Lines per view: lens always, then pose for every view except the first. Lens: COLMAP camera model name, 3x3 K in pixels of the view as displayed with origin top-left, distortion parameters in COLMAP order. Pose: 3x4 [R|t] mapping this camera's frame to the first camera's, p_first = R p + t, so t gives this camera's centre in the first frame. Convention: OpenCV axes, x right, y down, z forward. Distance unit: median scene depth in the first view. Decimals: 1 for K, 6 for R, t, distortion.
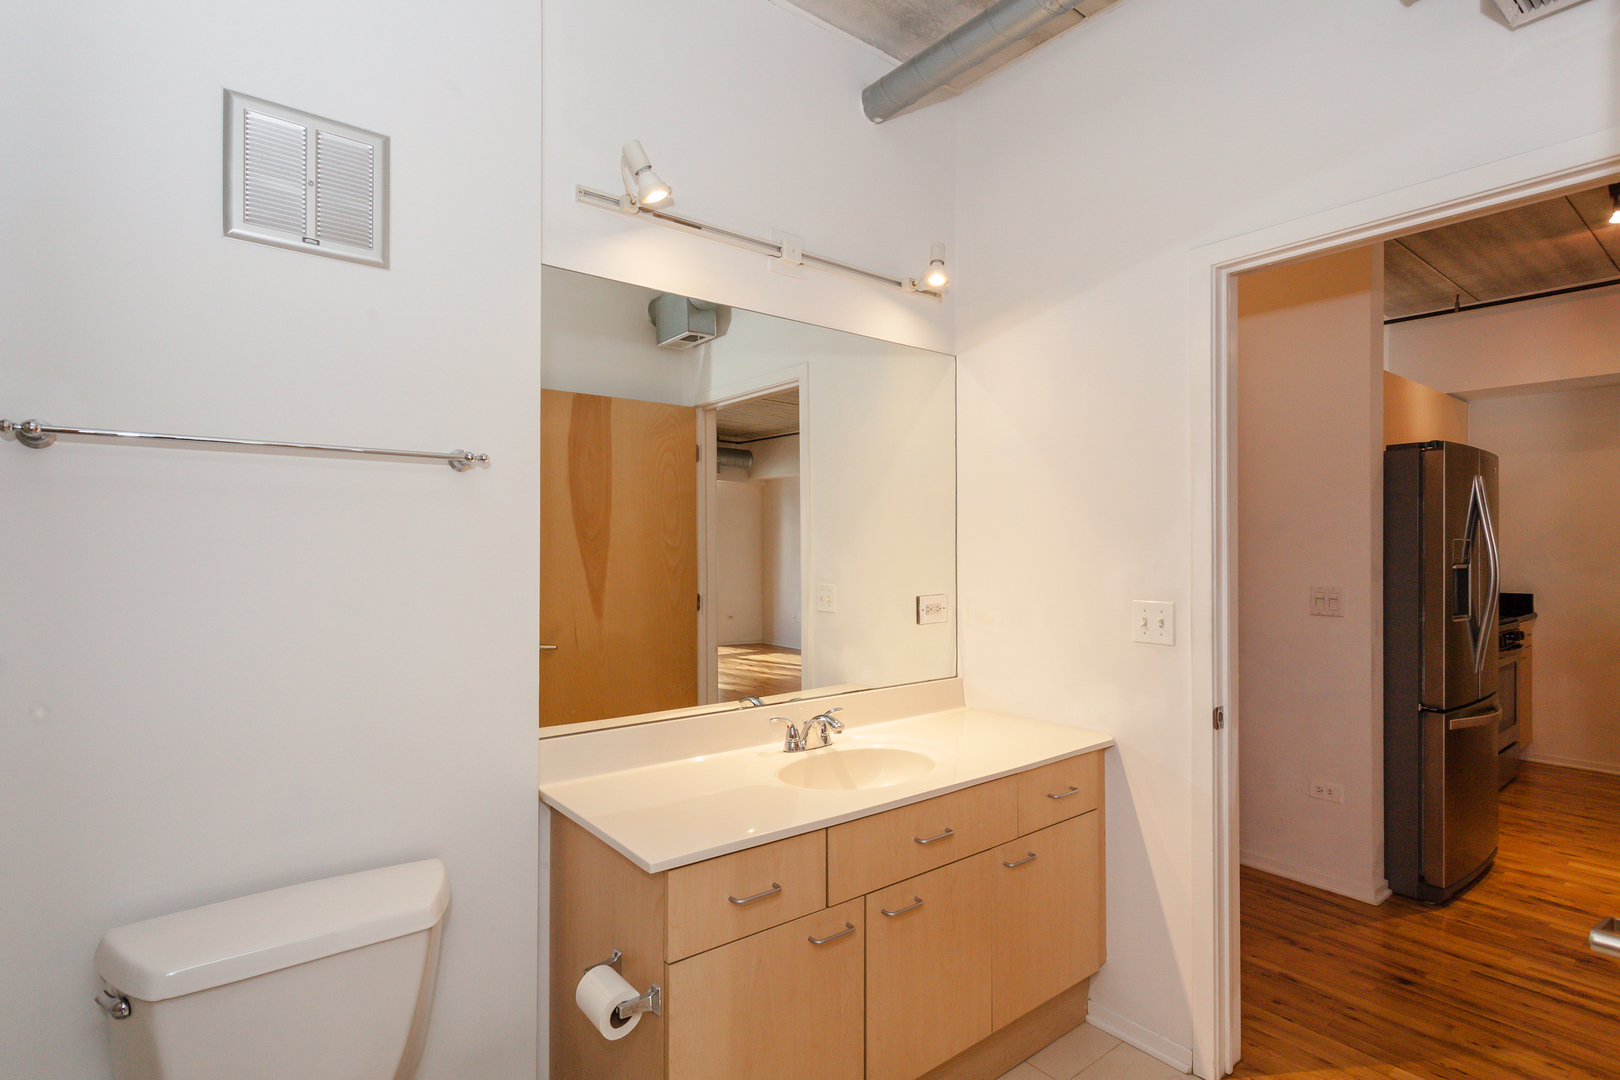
lens RADIAL K [[775.8, 0, 836.2], [0, 775.8, 553.3], [0, 0, 1]] dist [0.008842, -0.000513]
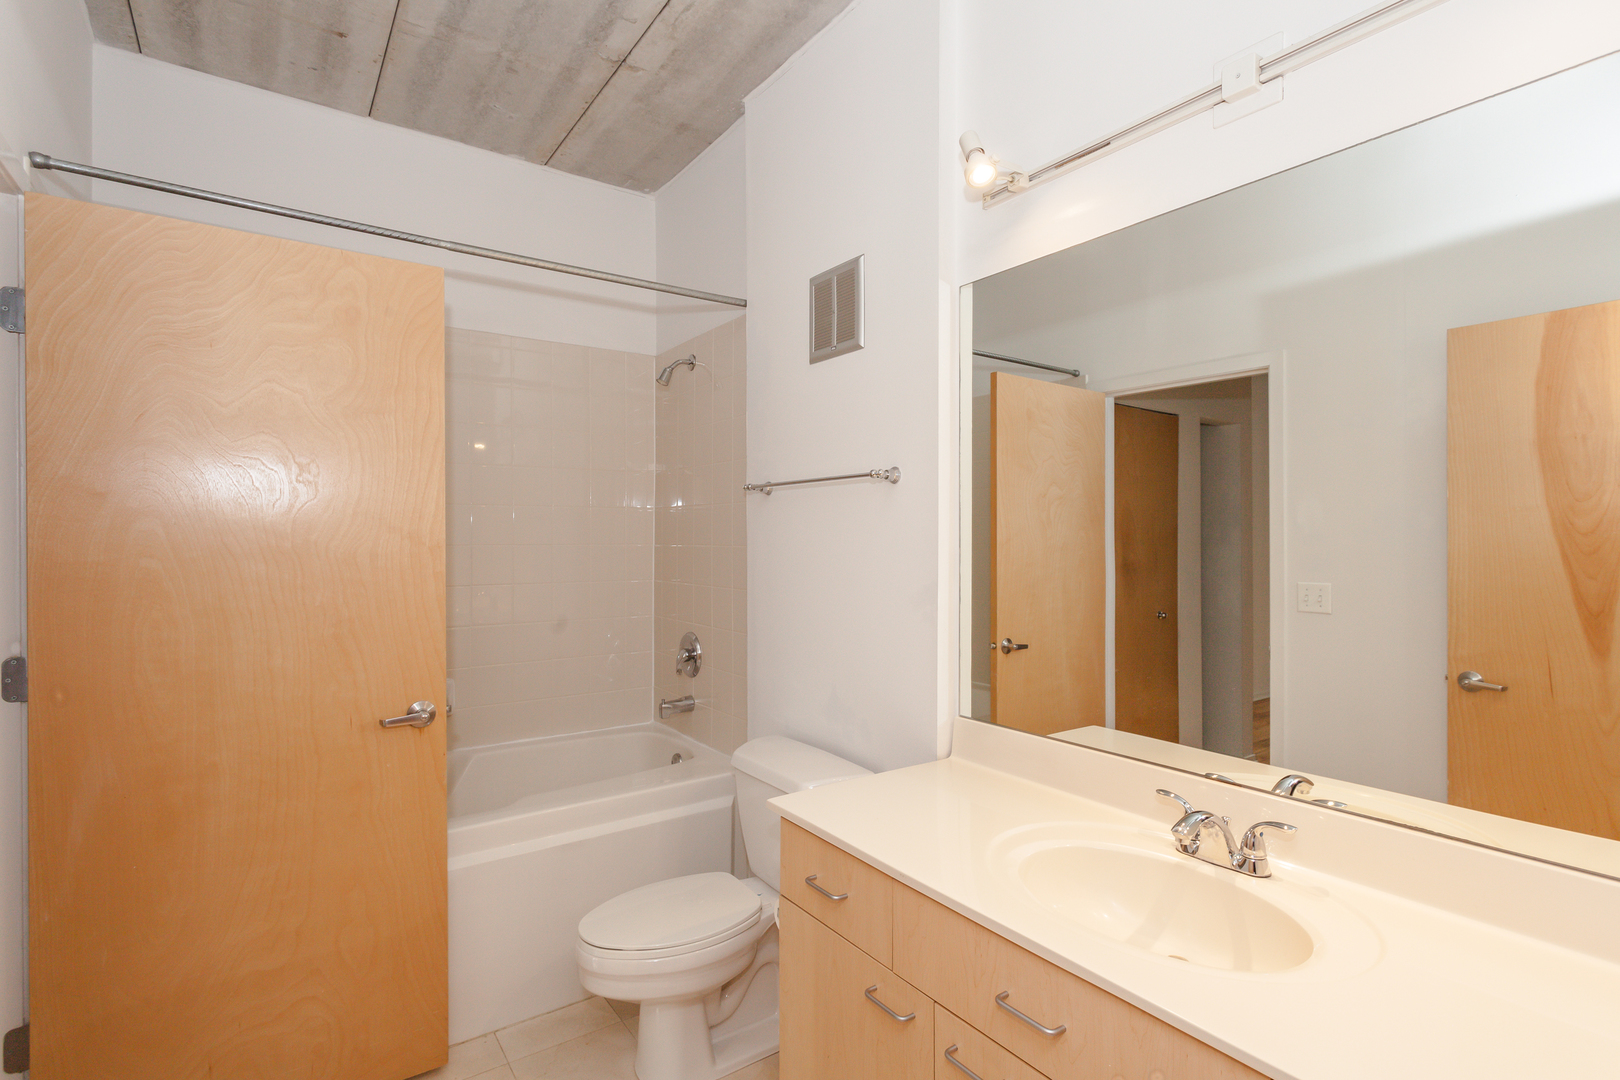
lens RADIAL K [[775.8, 0, 800.7], [0, 775.8, 546.5], [0, 0, 1]] dist [0.008842, -0.000513]
pose [[-0.032873, 0.005645, -0.999444, 0.667844], [-0.009254, 0.999939, 0.005952, -0.007981], [0.999417, 0.009445, -0.032818, 0.745163]]
